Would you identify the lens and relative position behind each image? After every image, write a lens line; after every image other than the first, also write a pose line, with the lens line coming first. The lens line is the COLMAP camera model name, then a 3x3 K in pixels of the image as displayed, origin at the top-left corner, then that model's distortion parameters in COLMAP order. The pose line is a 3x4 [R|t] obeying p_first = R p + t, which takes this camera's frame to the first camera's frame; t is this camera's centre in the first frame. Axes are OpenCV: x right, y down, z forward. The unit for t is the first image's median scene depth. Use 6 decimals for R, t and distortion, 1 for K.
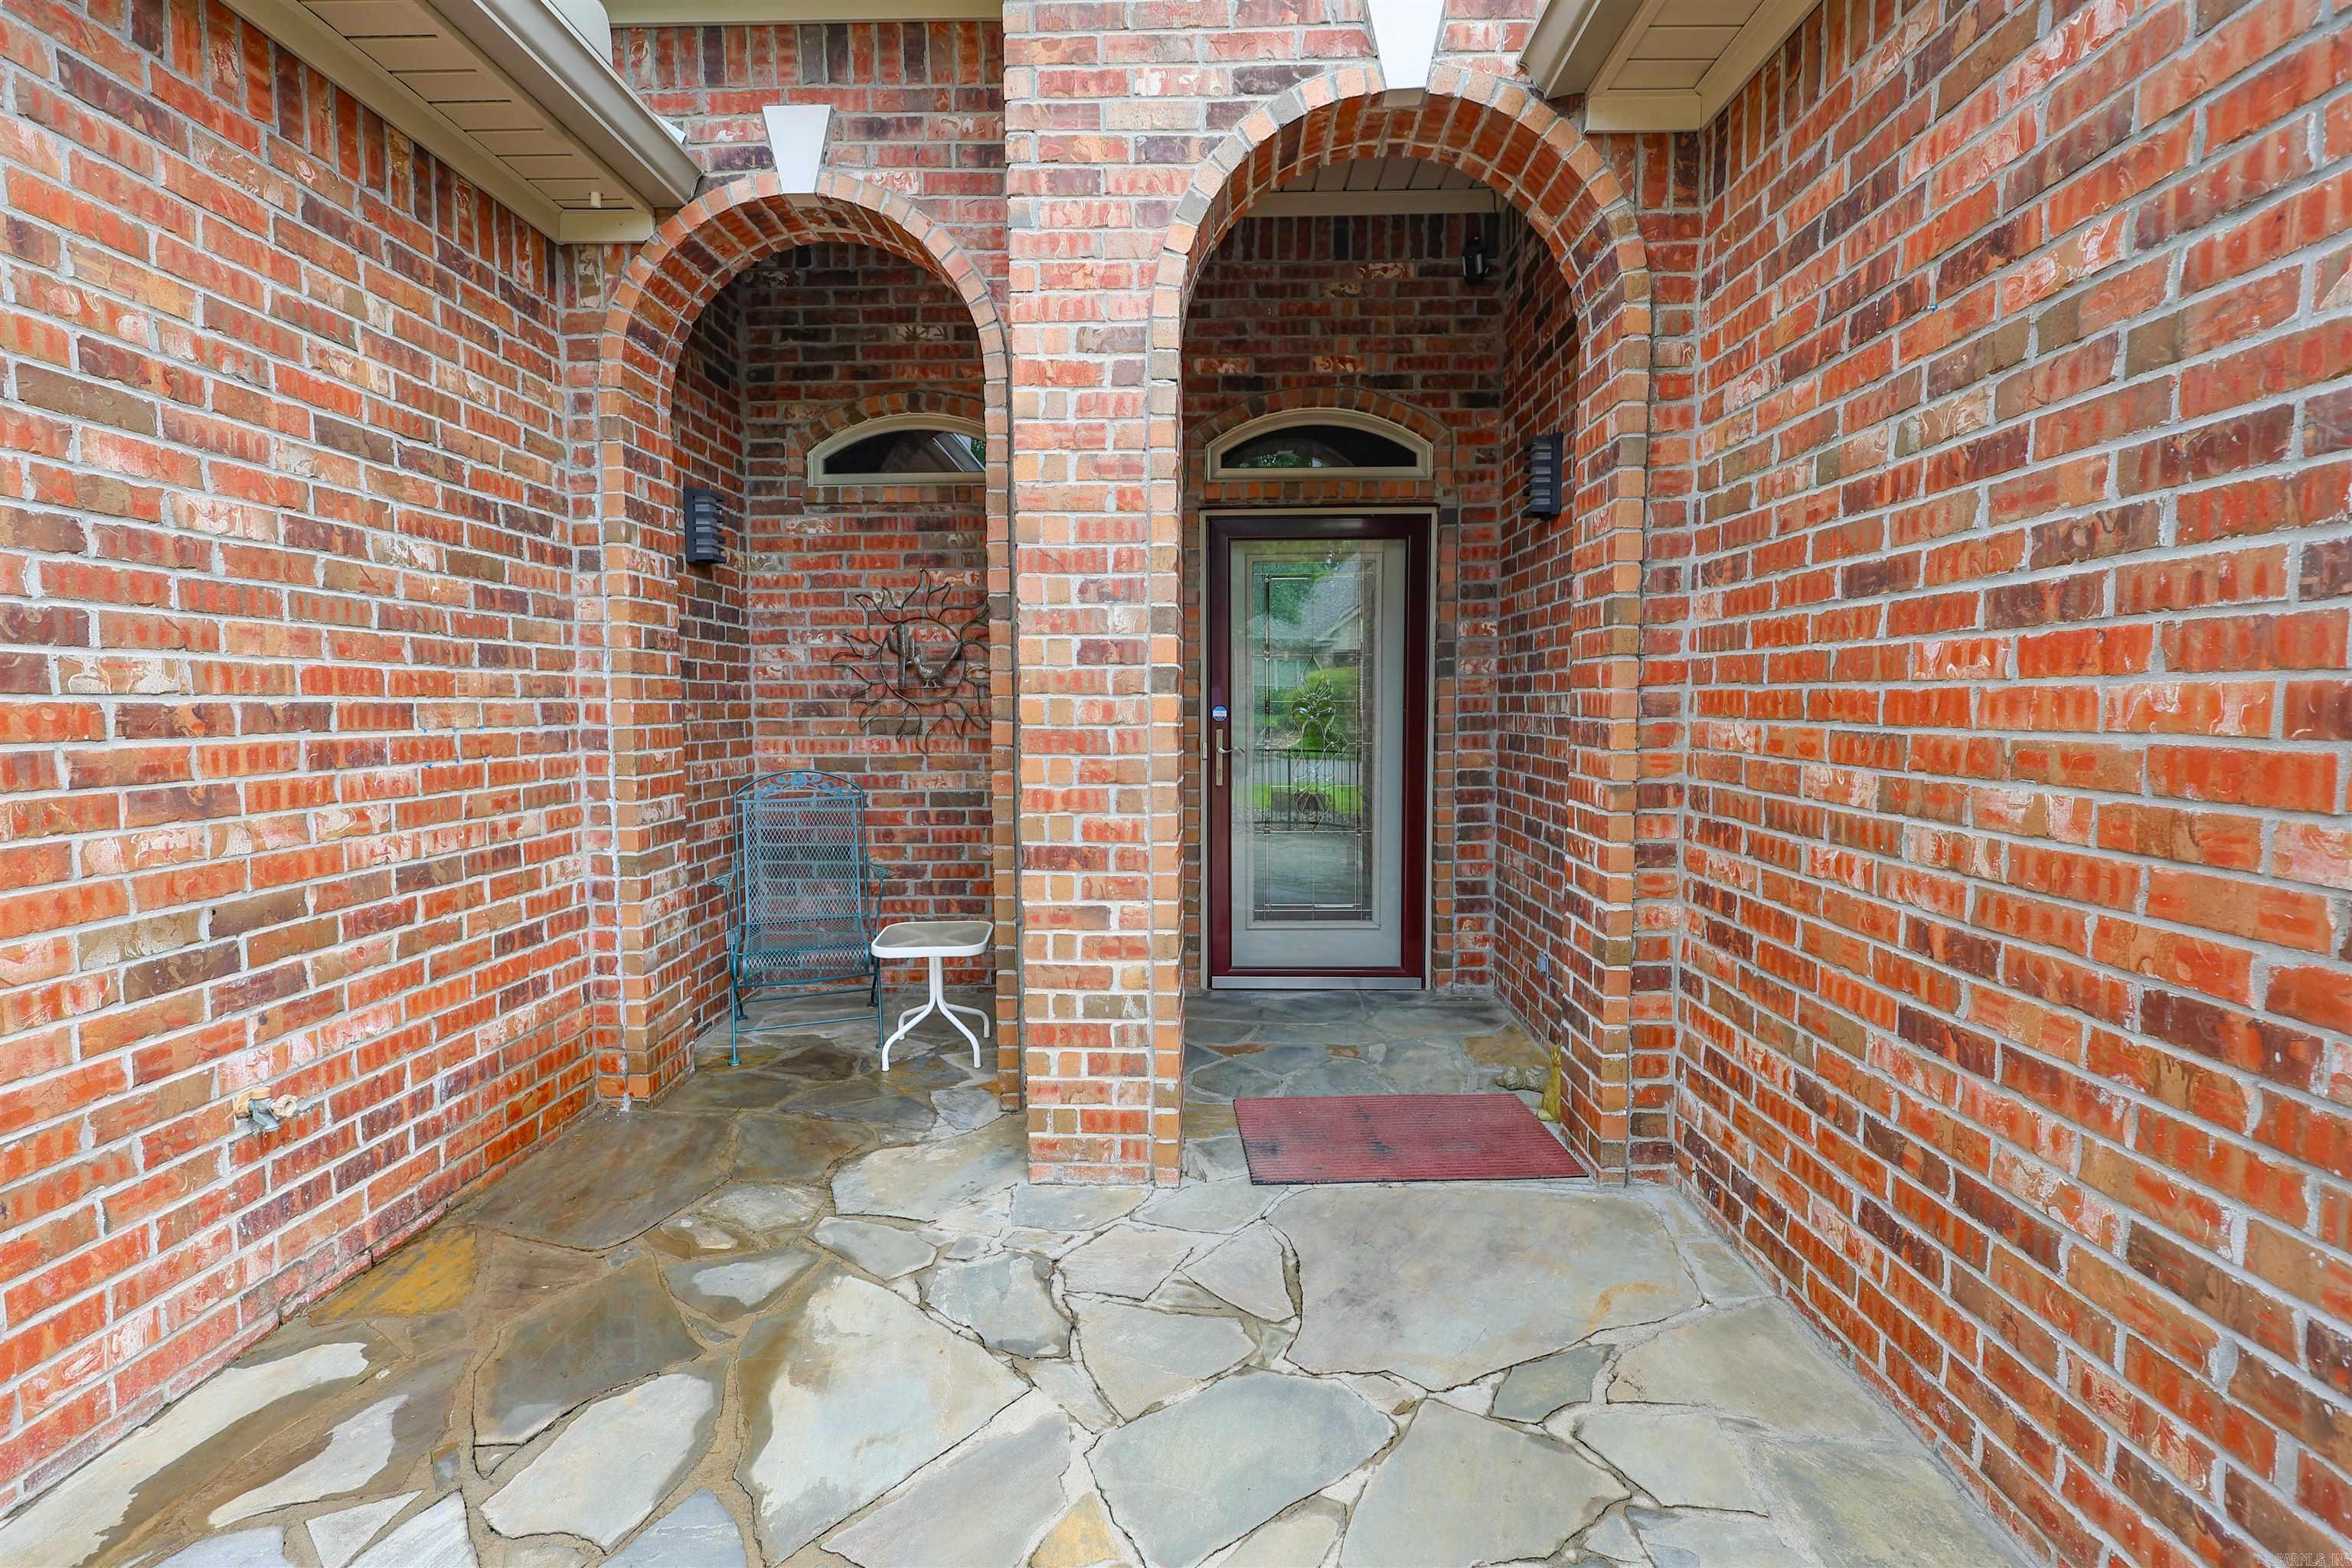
lens RADIAL K [[1087.7, 0, 1169.4], [0, 1087.7, 785.8], [0, 0, 1]] dist [0.000709, 0.001127]
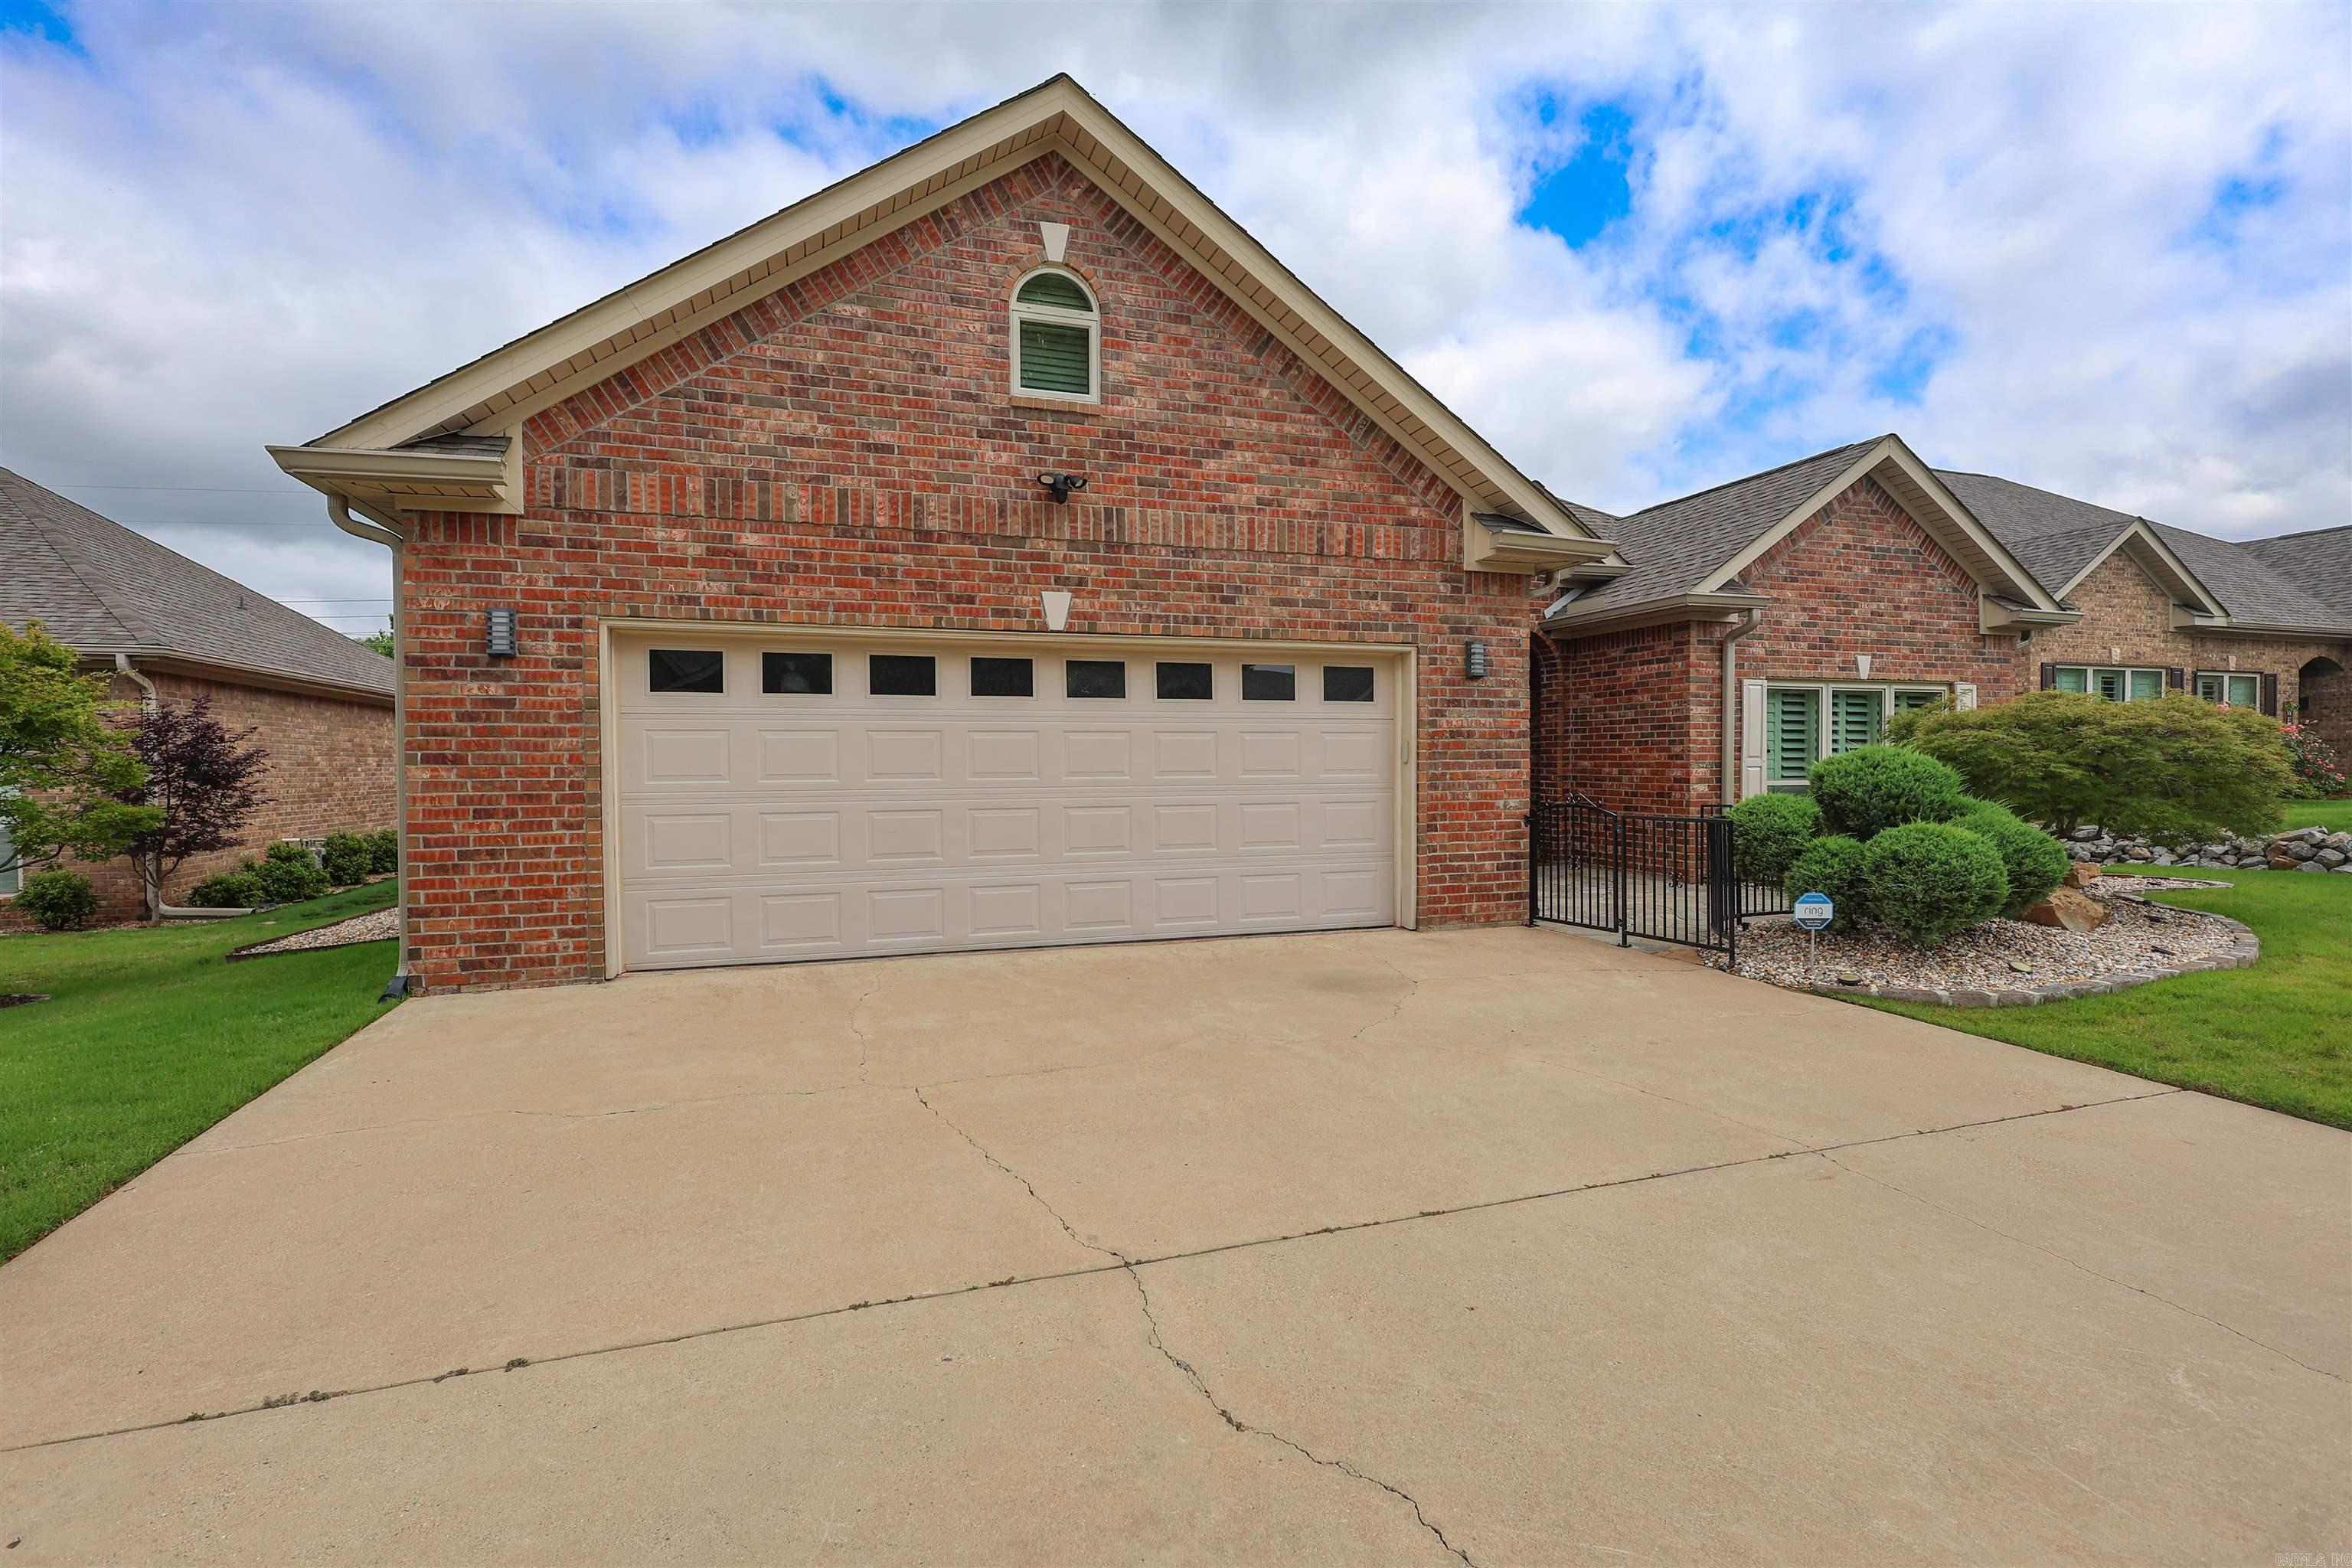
lens RADIAL K [[1087.7, 0, 1169.4], [0, 1087.7, 785.8], [0, 0, 1]] dist [0.000709, 0.001127]
pose [[0.942345, -0.006895, 0.334573, -3.893157], [0.026645, 0.998159, -0.054477, 0.362924], [-0.333582, 0.060251, 0.940794, -4.030461]]
